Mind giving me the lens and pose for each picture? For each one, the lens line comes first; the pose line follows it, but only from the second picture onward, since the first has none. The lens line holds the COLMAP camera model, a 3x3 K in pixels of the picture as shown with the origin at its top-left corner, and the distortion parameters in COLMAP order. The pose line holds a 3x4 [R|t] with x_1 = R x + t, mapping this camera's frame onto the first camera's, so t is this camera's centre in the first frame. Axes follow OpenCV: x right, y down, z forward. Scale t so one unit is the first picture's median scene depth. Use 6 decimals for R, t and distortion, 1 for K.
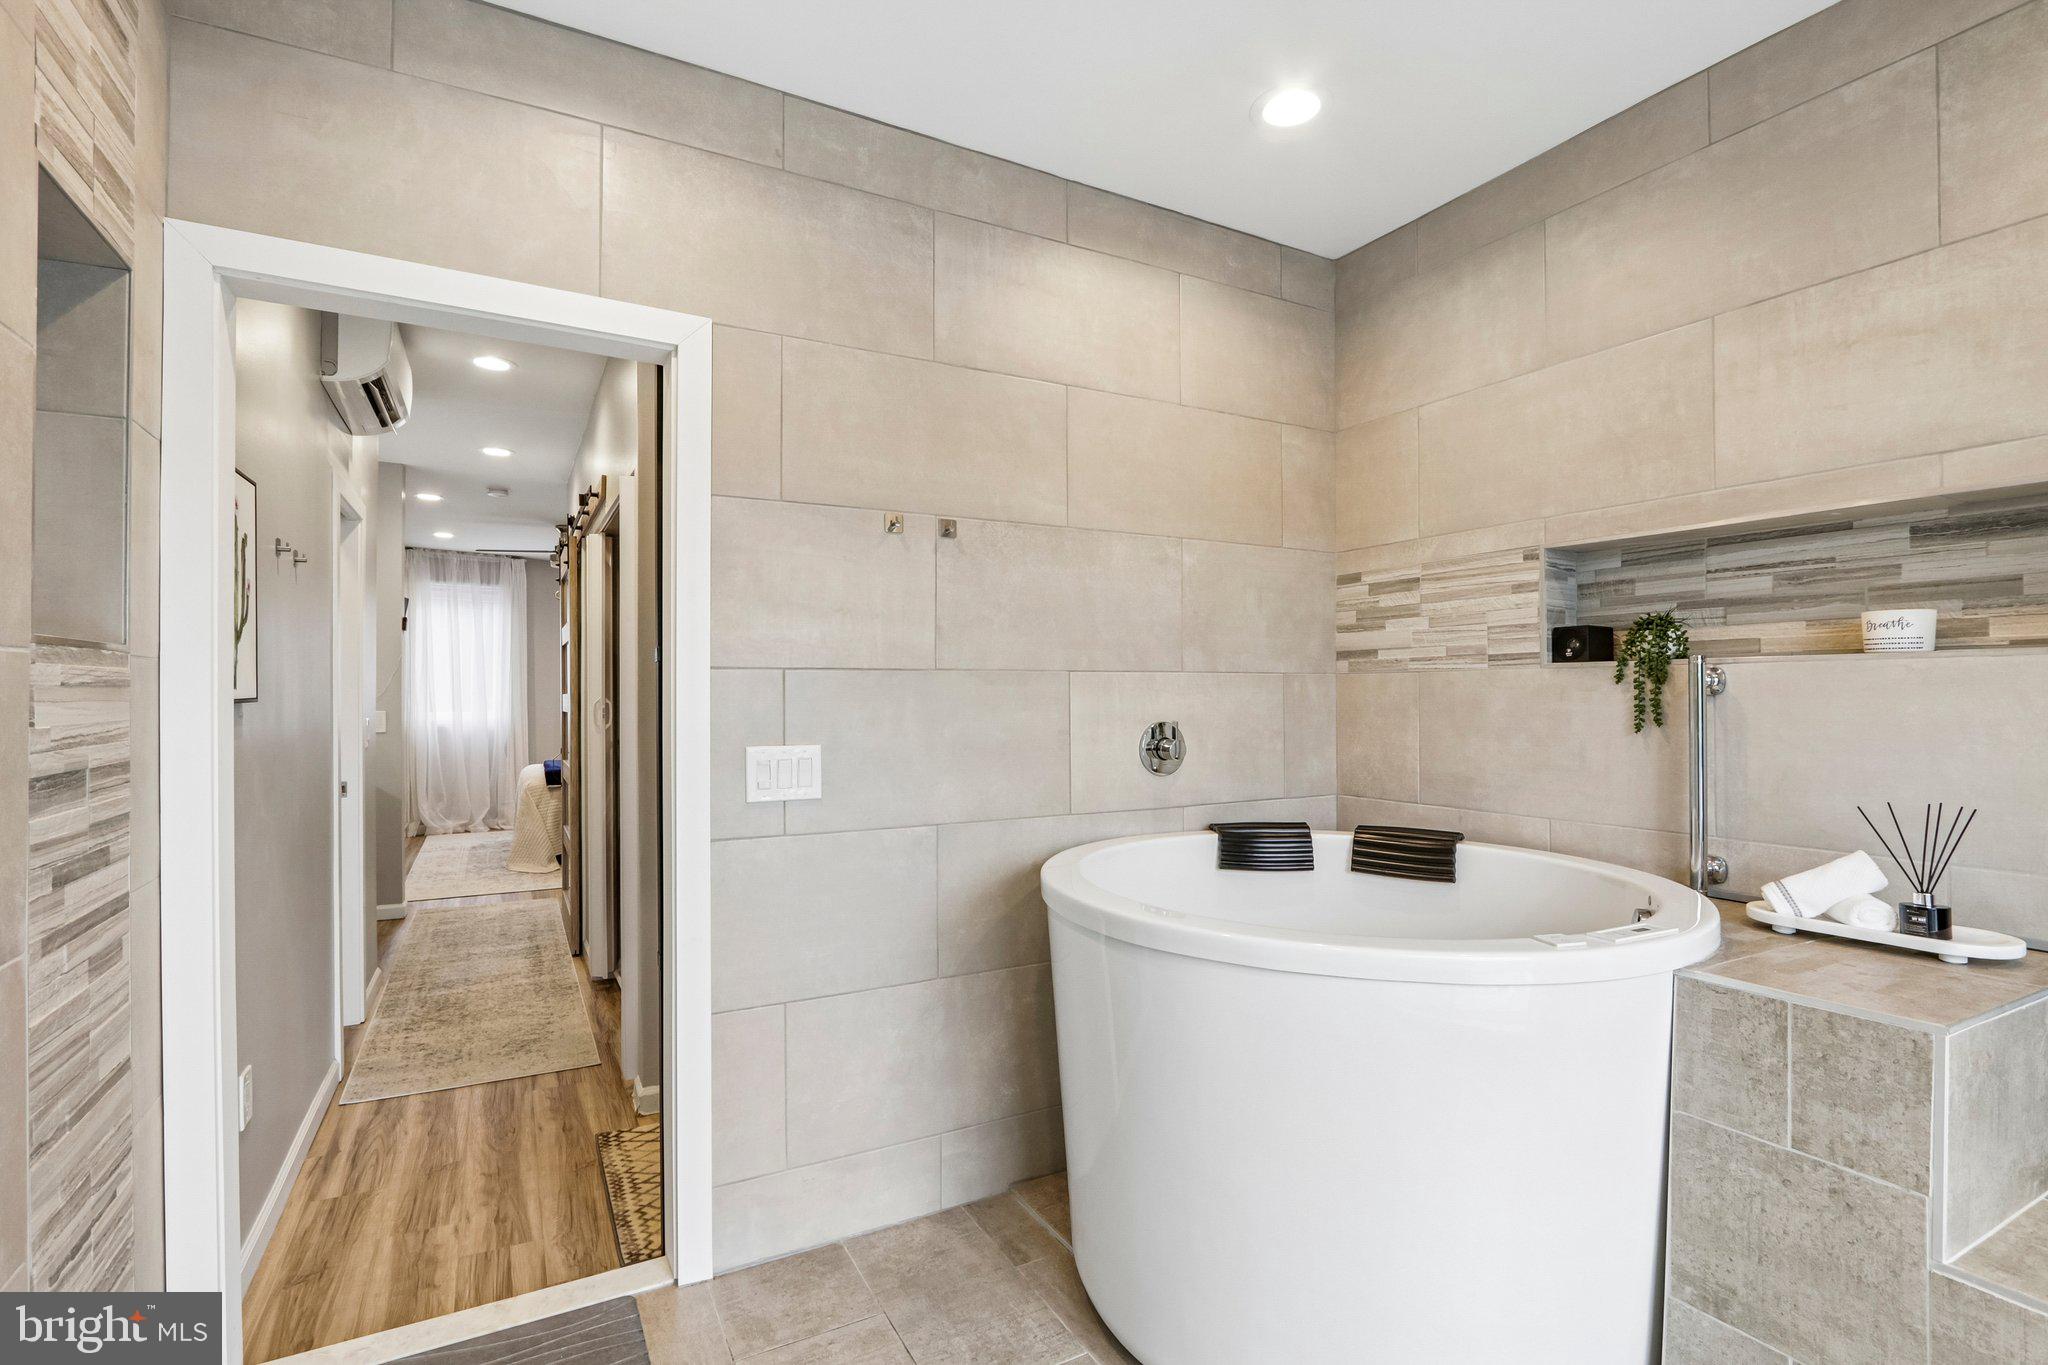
lens RADIAL K [[940.4, 0, 1016.7], [0, 940.4, 692.1], [0, 0, 1]] dist [-0.013920, 0.000019]
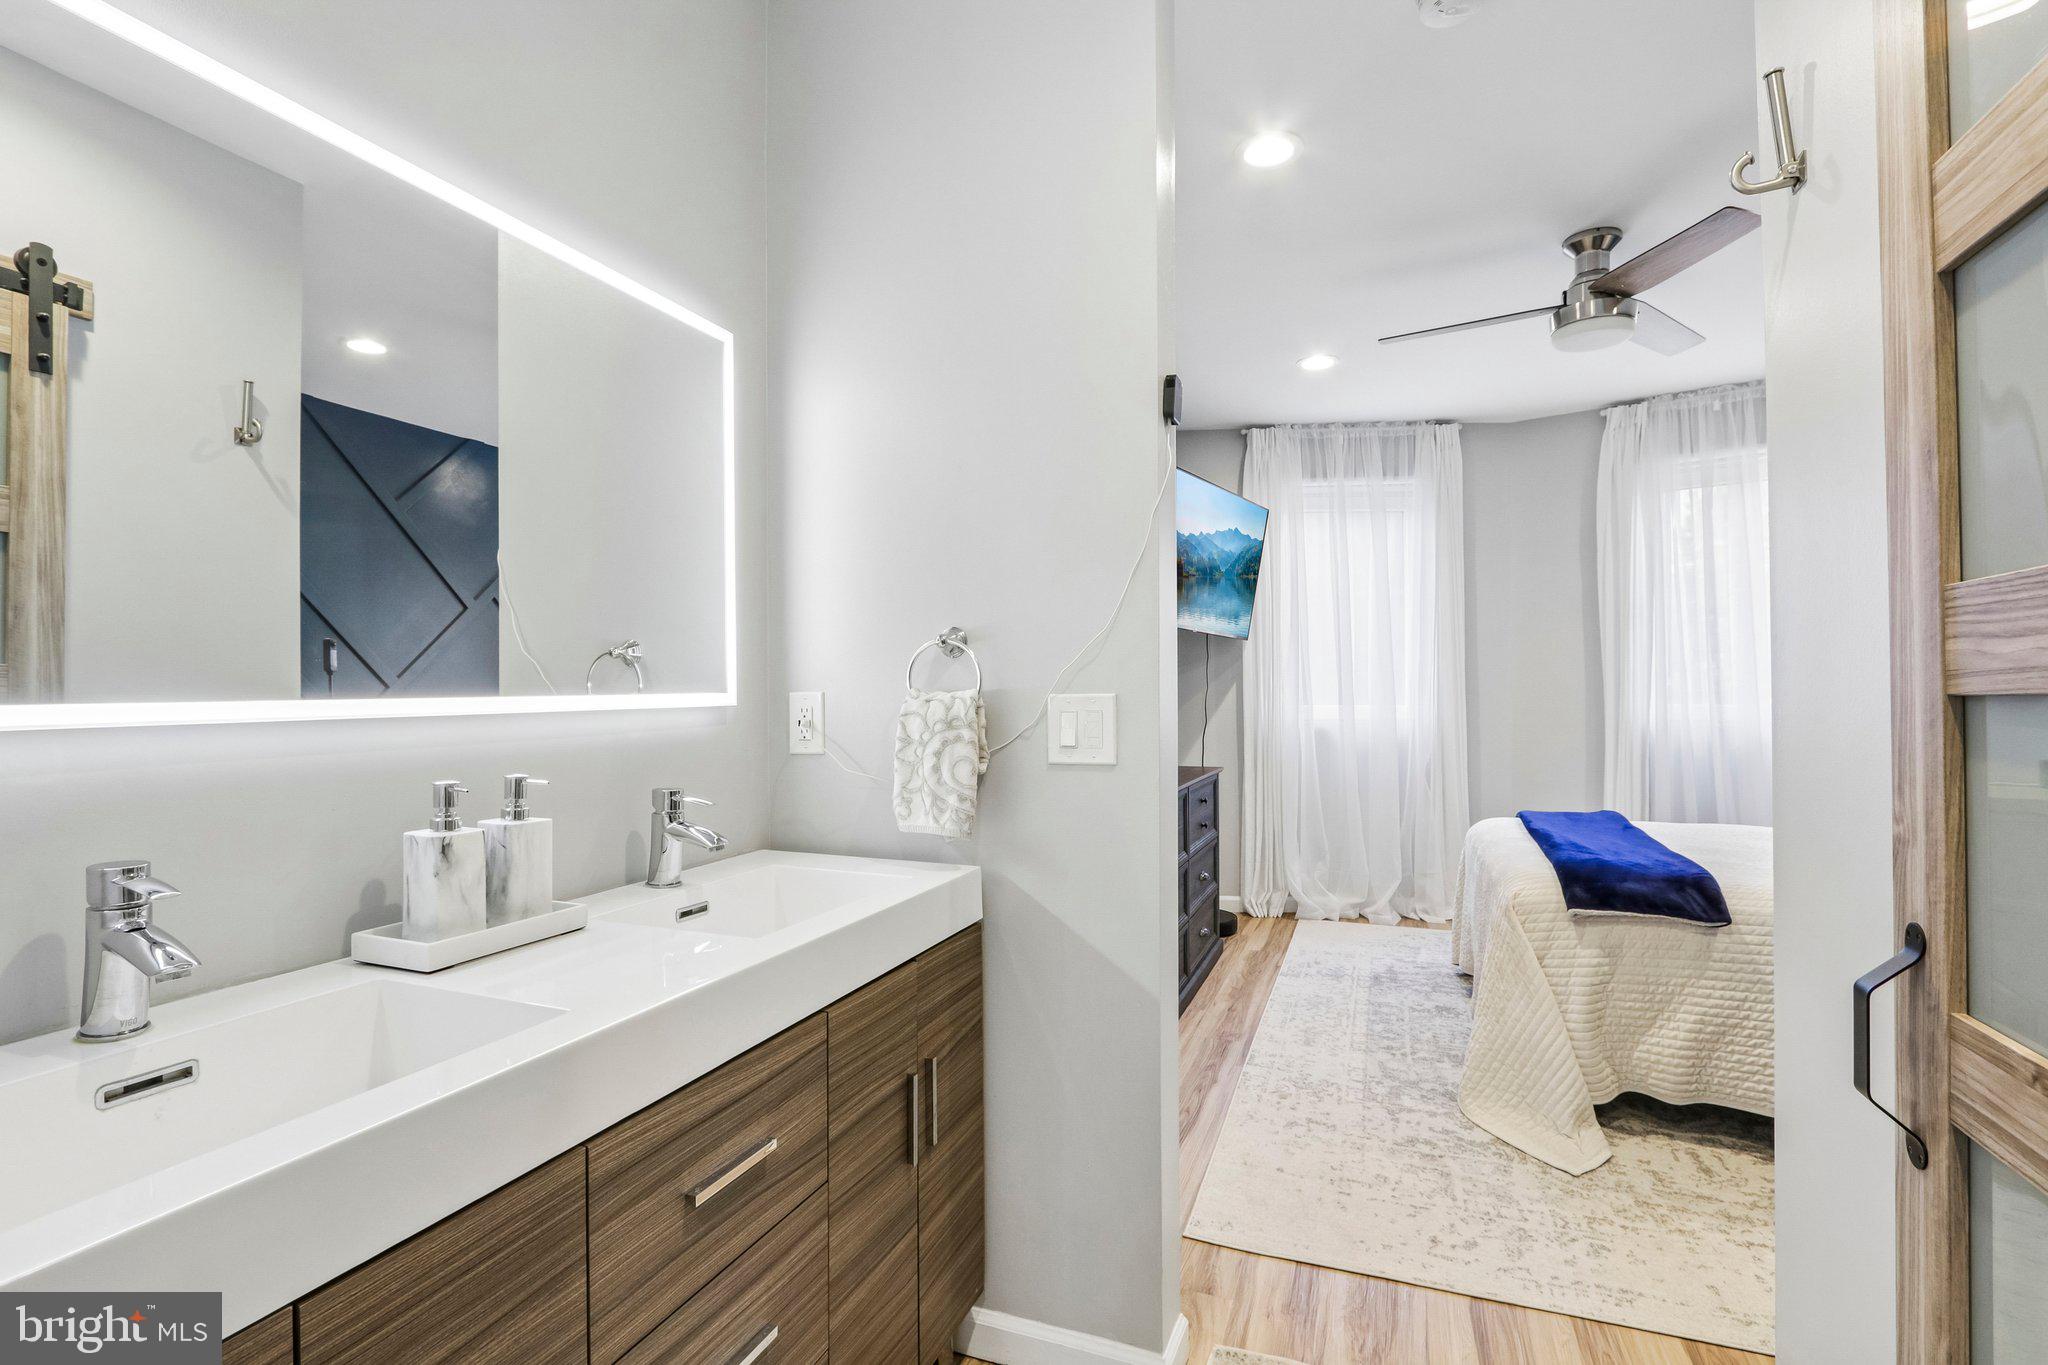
lens RADIAL K [[953.2, 0, 1018.0], [0, 953.2, 685.1], [0, 0, 1]] dist [-0.014261, 0.000745]
pose [[0.640941, -0.006800, -0.767560, -0.291047], [0.003490, 0.999976, -0.005945, 0.012294], [0.767582, 0.001132, 0.640949, 0.491691]]
